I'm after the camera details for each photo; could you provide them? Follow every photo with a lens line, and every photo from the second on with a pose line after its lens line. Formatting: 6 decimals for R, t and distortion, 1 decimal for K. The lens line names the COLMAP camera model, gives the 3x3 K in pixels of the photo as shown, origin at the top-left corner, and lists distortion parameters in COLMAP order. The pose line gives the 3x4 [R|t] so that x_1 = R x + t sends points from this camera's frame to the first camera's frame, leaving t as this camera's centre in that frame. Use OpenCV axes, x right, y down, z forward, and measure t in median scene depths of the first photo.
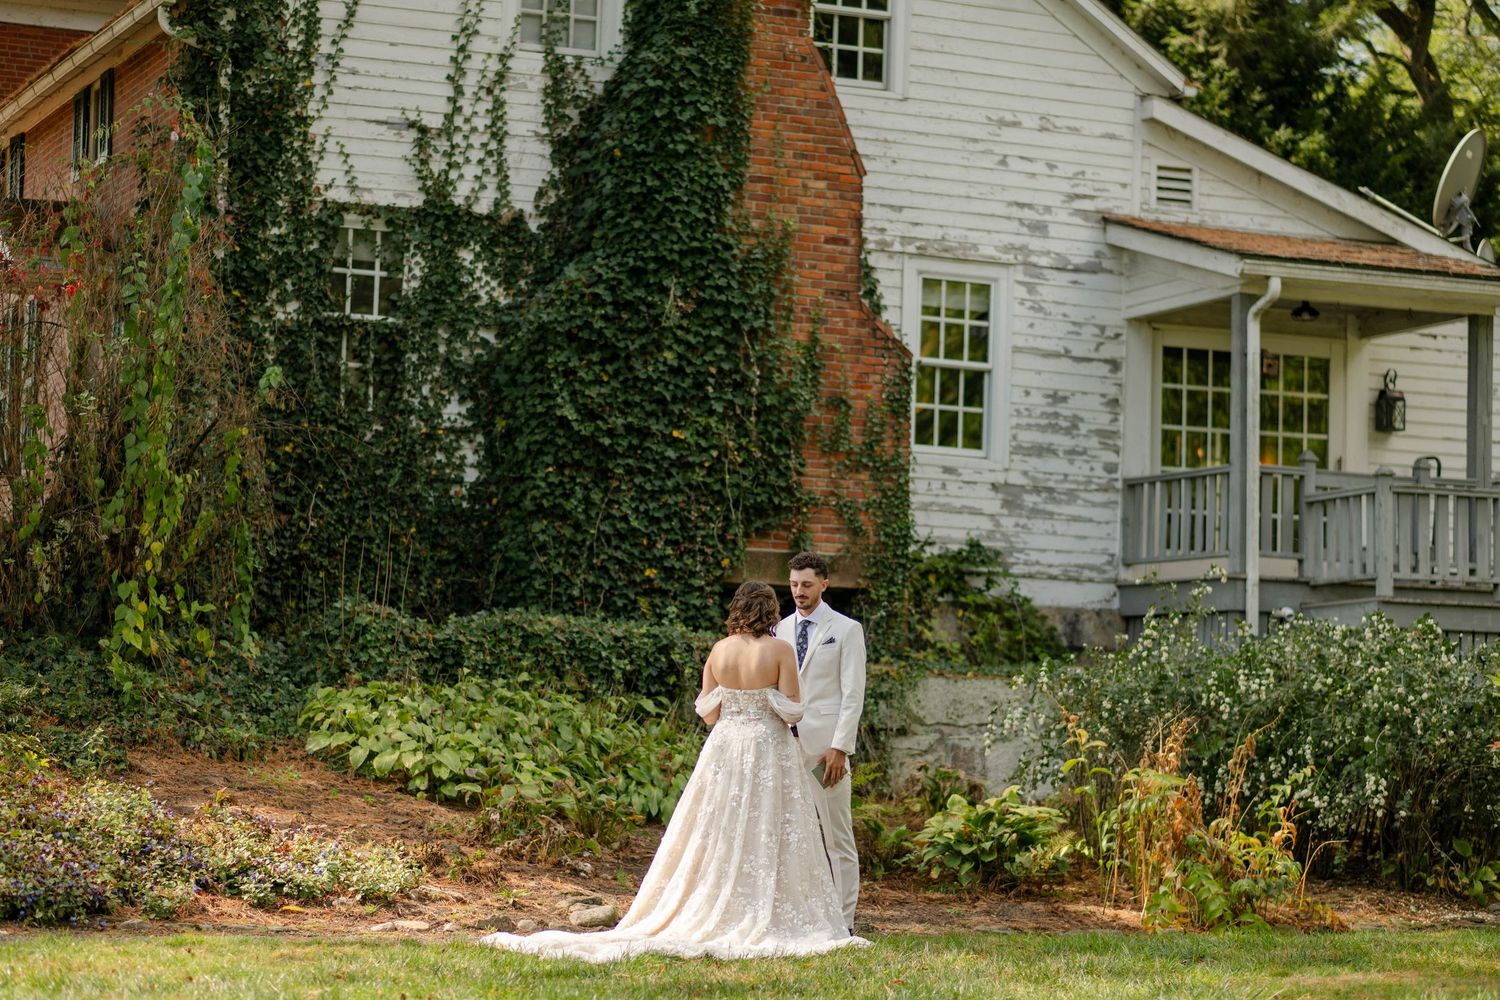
lens RADIAL K [[3510.9, 0, 750.0], [0, 3510.9, 500.0], [0, 0, 1]] dist [-0.002454, -0.251215]
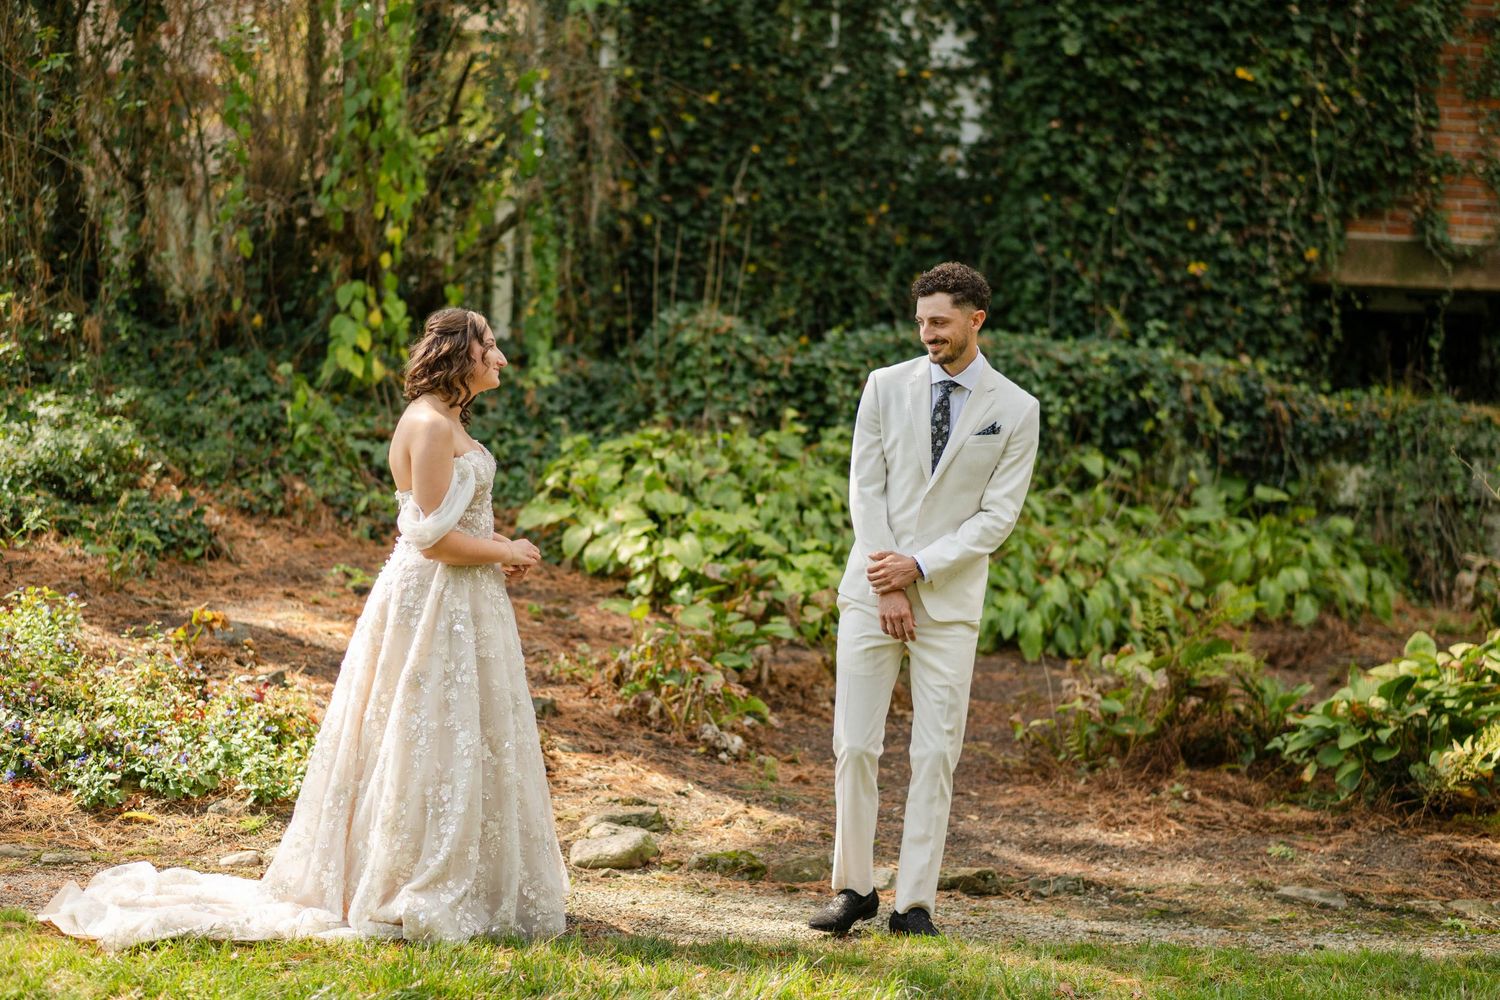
lens RADIAL K [[3510.9, 0, 750.0], [0, 3510.9, 500.0], [0, 0, 1]] dist [-0.002454, -0.251215]
pose [[0.946382, 0.027226, -0.321899, 0.118180], [0.003599, 0.995492, 0.094780, -0.000460], [0.323029, -0.090857, 0.942018, 0.292332]]
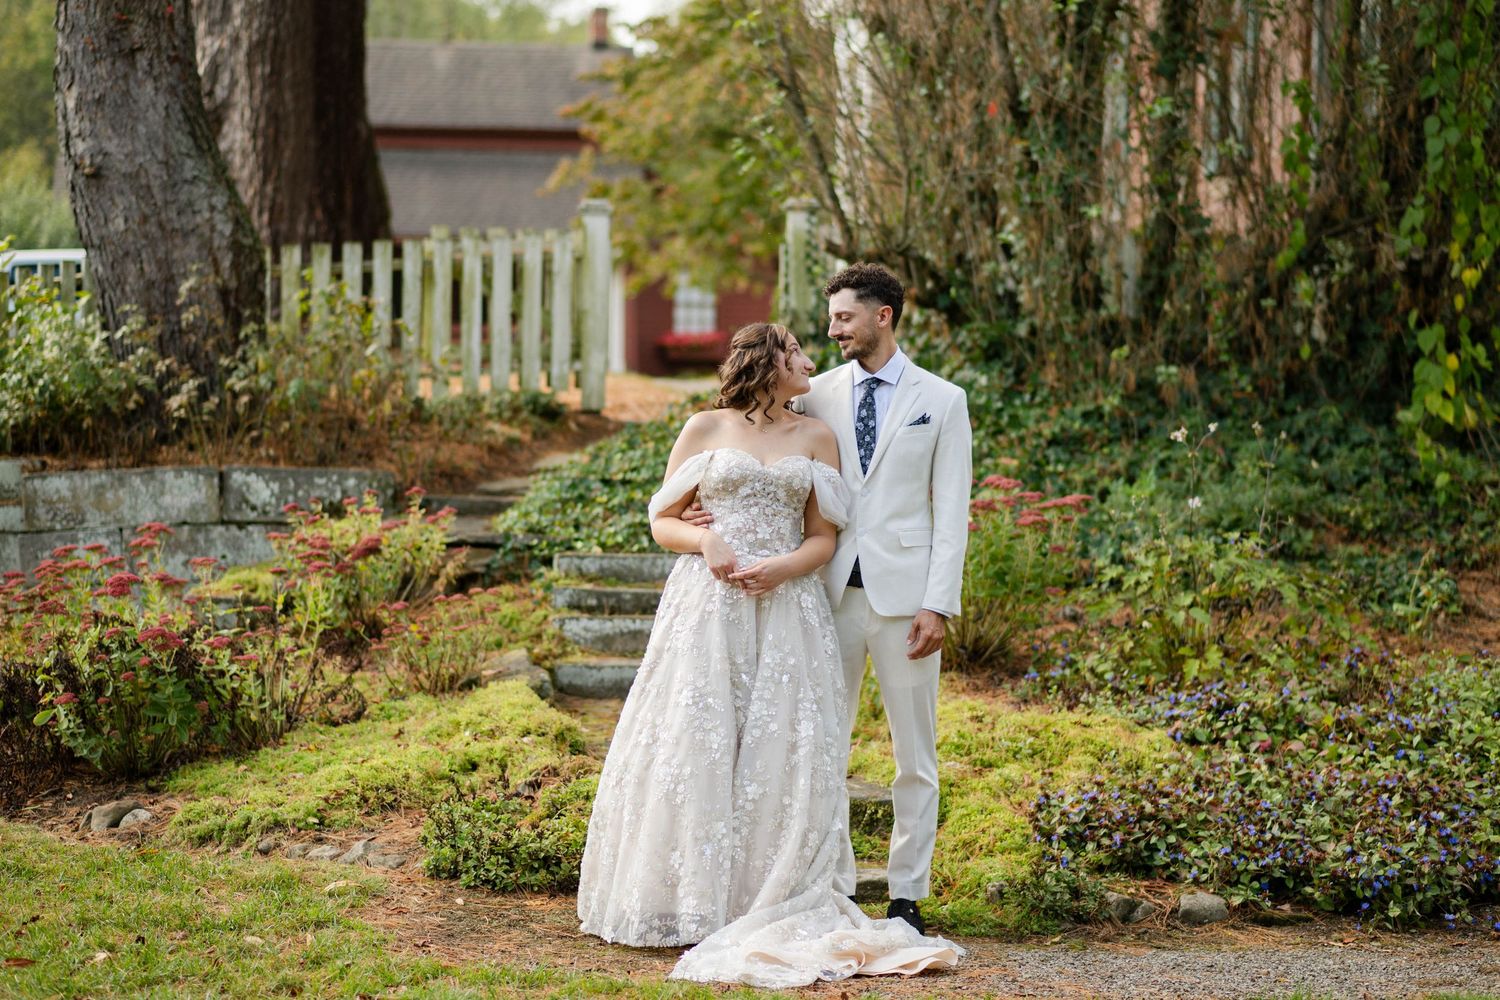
lens RADIAL K [[3510.9, 0, 750.0], [0, 3510.9, 500.0], [0, 0, 1]] dist [-0.002454, -0.251215]
pose [[0.948615, -0.002175, -0.316427, -0.072682], [0.030330, 0.995997, 0.084080, -0.004787], [0.314977, -0.089357, 0.944883, 0.247824]]
